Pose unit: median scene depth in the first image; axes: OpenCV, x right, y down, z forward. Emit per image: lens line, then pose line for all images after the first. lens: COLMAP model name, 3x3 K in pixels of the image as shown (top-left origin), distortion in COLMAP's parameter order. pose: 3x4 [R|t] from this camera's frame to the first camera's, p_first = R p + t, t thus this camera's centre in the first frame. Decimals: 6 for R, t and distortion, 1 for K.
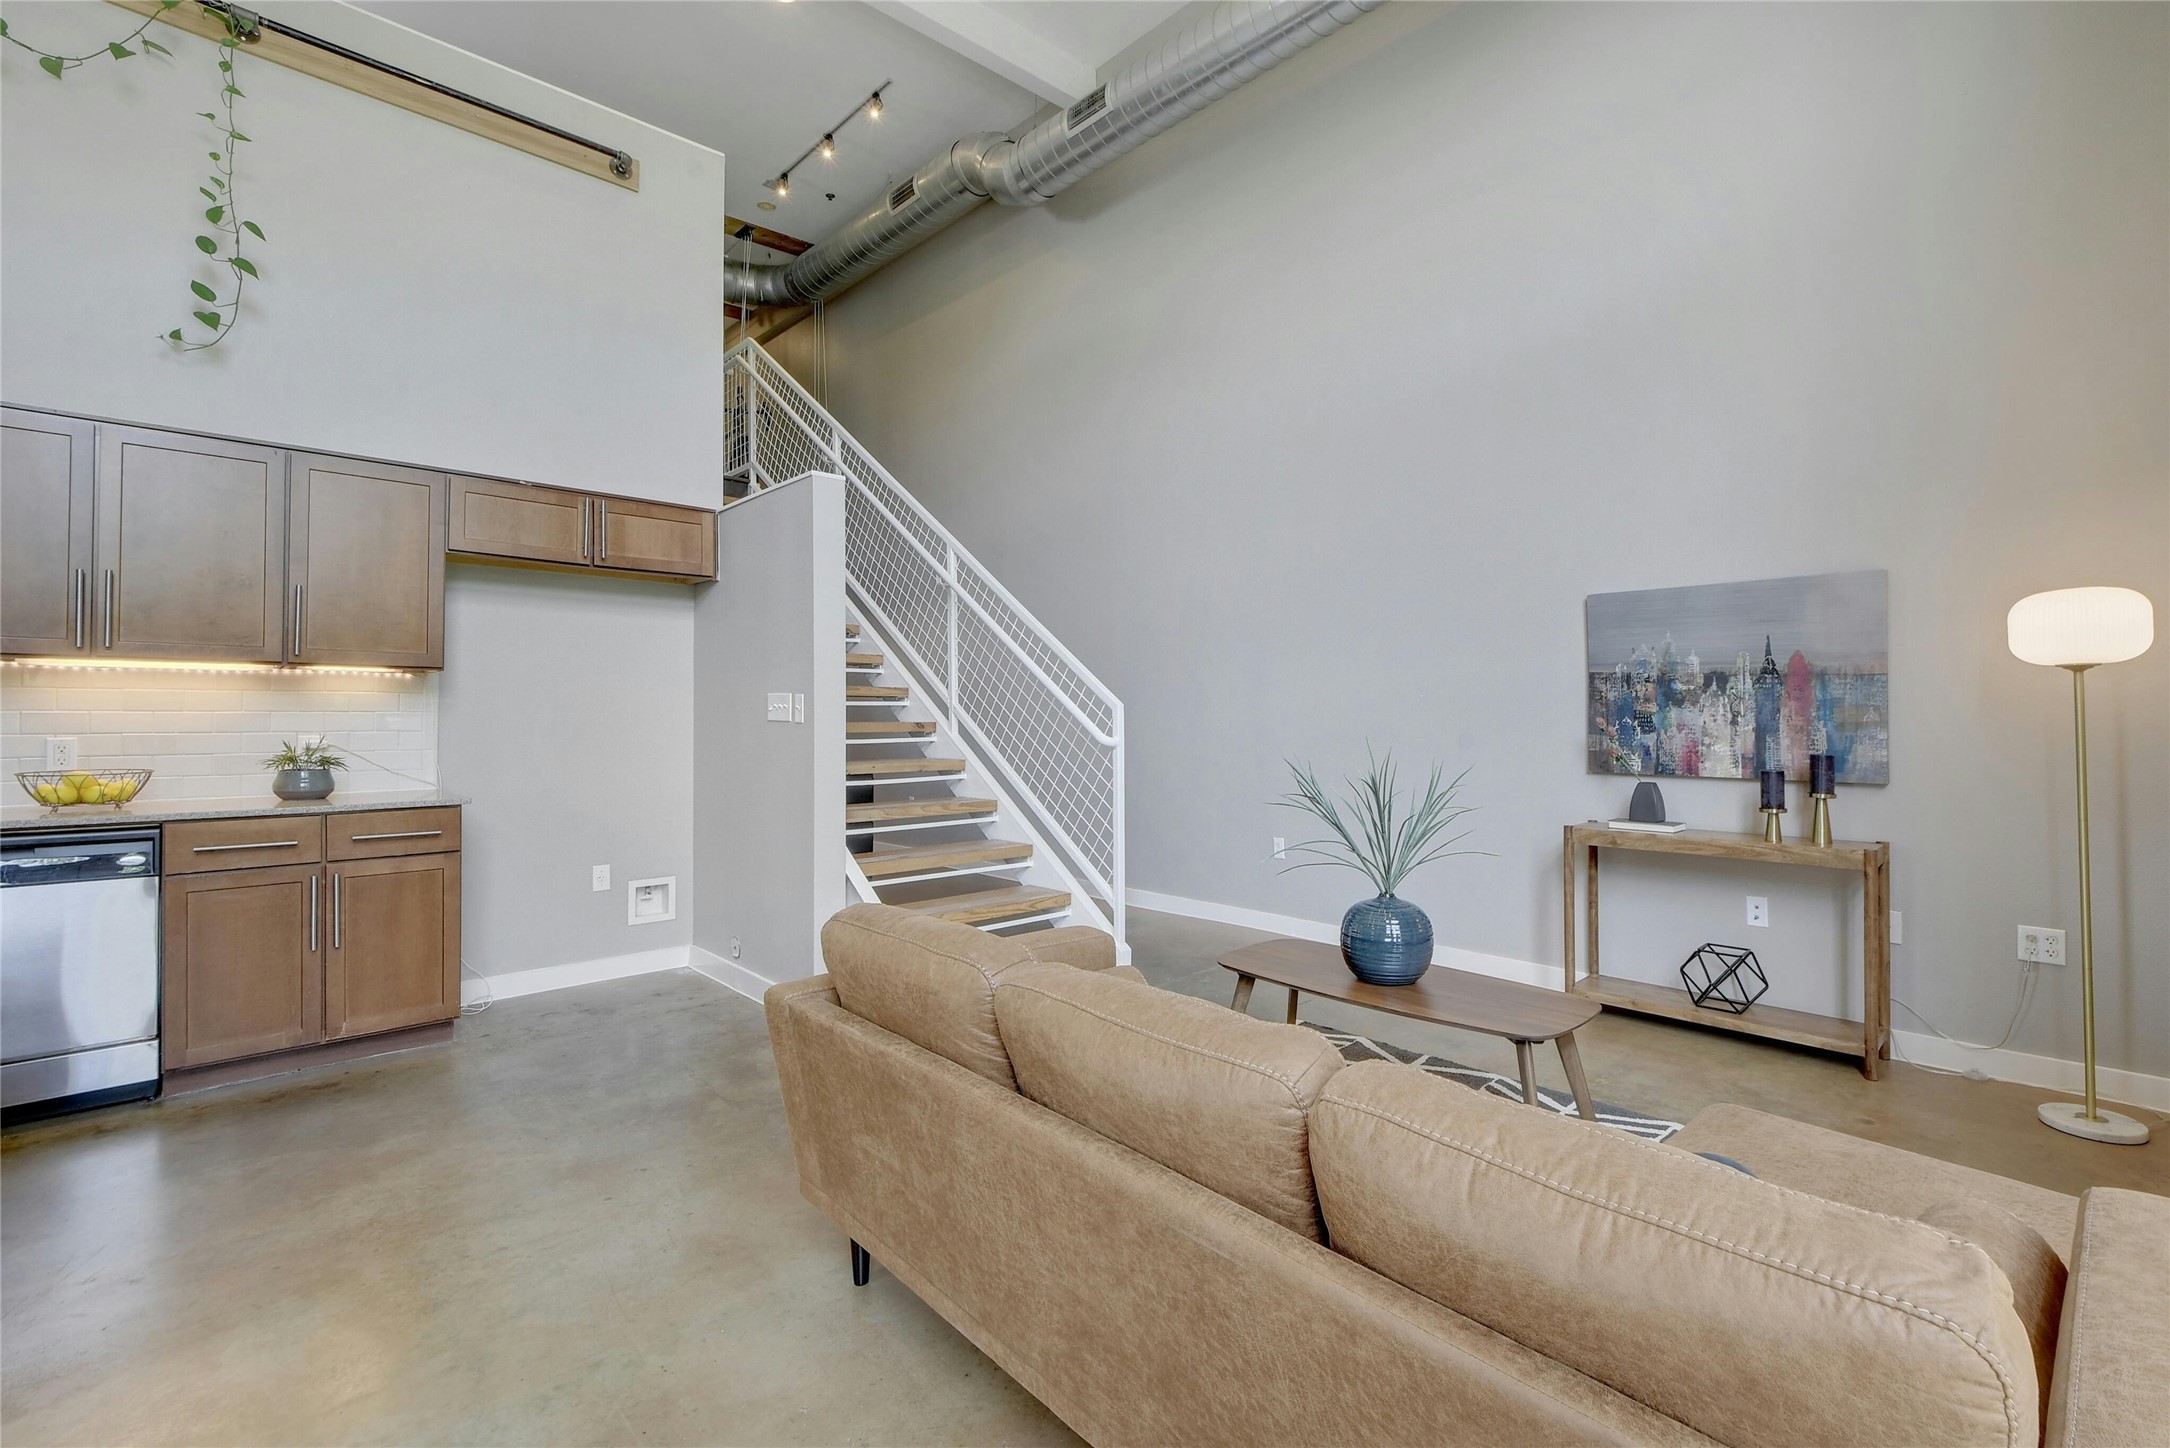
lens RADIAL K [[948.7, 0, 1159.8], [0, 948.7, 706.3], [0, 0, 1]] dist [0.004877, -0.005712]
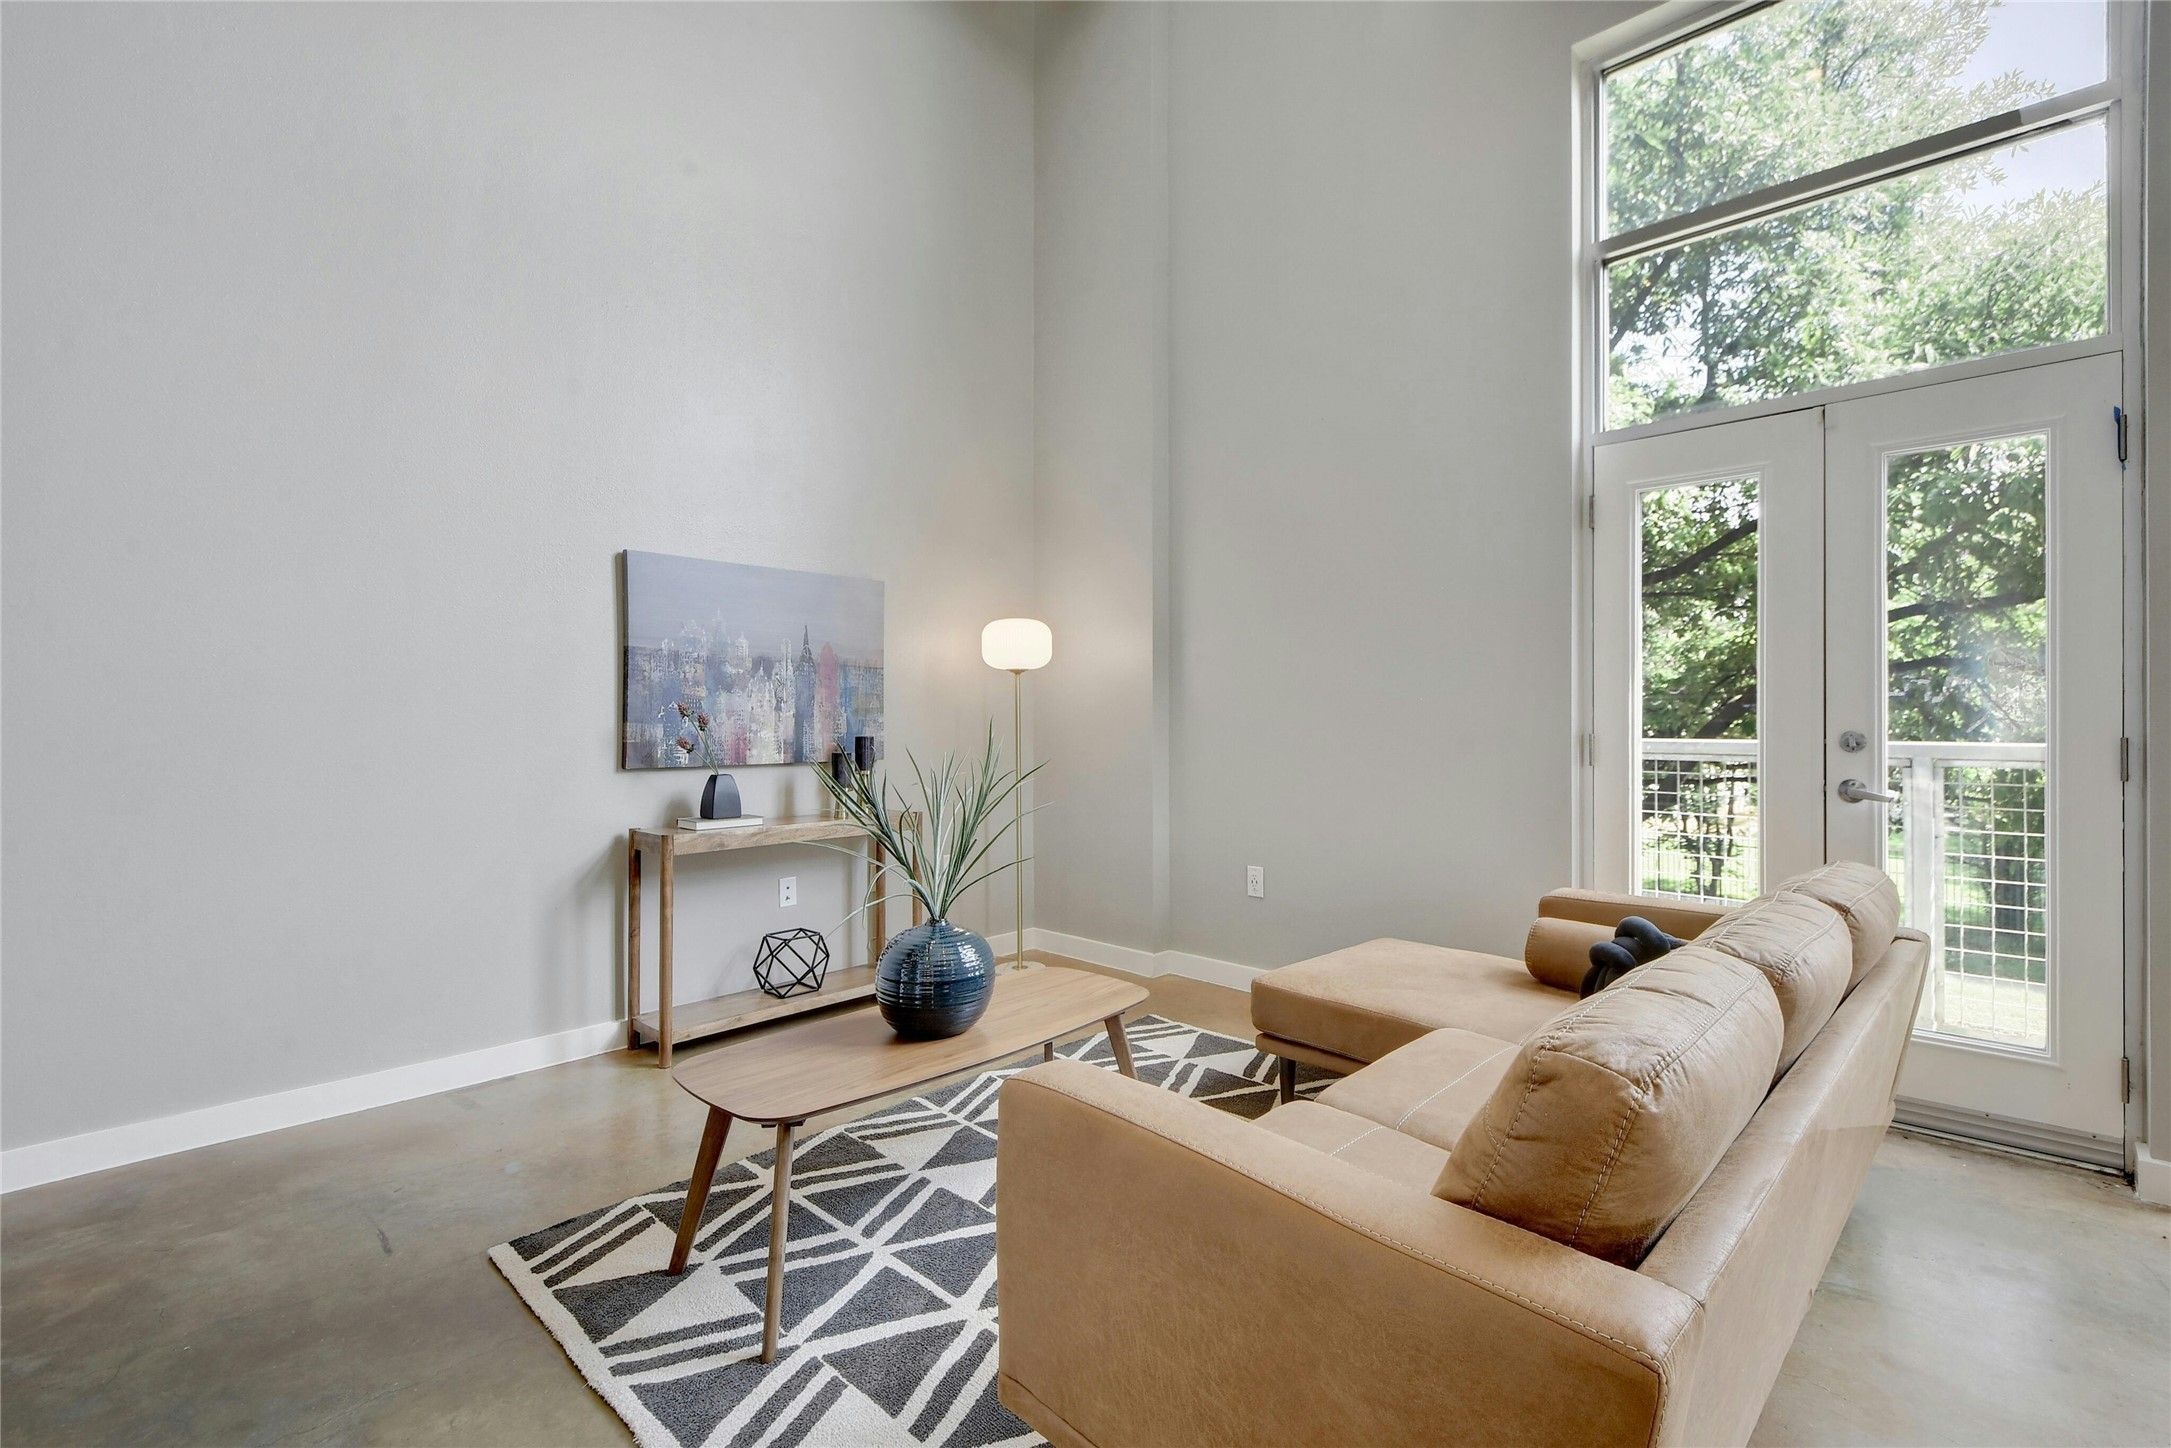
lens RADIAL K [[949.2, 0, 1160.1], [0, 949.2, 714.2], [0, 0, 1]] dist [0.004877, -0.005712]
pose [[-0.062386, 0.002642, 0.998049, -0.422647], [-0.006931, 0.999971, -0.003080, 0.023451], [-0.998028, -0.007110, -0.062366, 0.660576]]
